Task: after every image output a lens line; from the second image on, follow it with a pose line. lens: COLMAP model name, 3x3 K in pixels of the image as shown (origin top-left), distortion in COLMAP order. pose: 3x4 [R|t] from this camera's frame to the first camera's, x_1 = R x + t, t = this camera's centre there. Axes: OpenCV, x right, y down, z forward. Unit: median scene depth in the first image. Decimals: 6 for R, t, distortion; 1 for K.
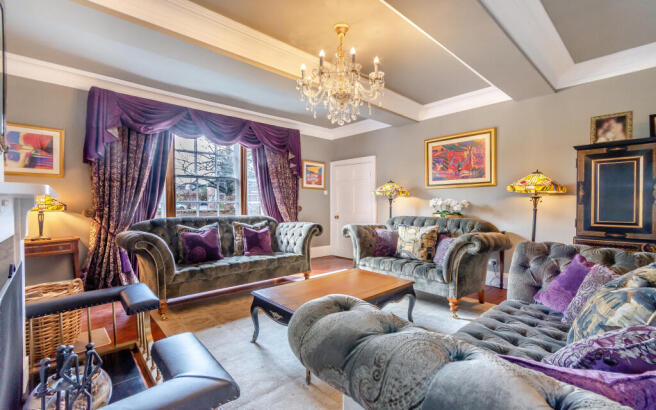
lens RADIAL K [[292.2, 0, 325.9], [0, 292.2, 203.8], [0, 0, 1]] dist [0.000776, 0.000038]
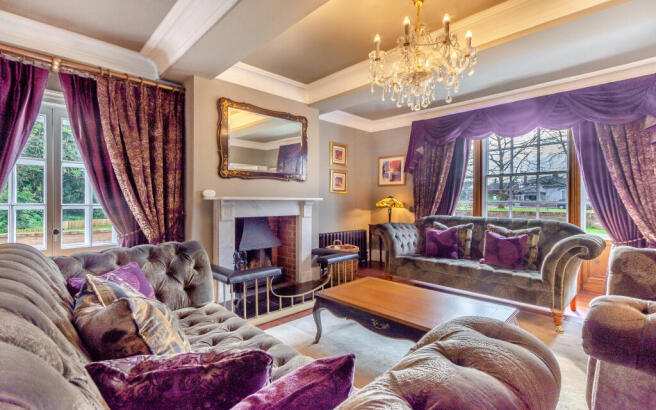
lens RADIAL K [[292.2, 0, 325.7], [0, 292.2, 201.3], [0, 0, 1]] dist [0.000776, 0.000038]
pose [[0.052373, 0.001807, -0.998626, 0.591576], [-0.010214, 0.999947, 0.001274, -0.005387], [0.998575, 0.010133, 0.052389, 0.480003]]
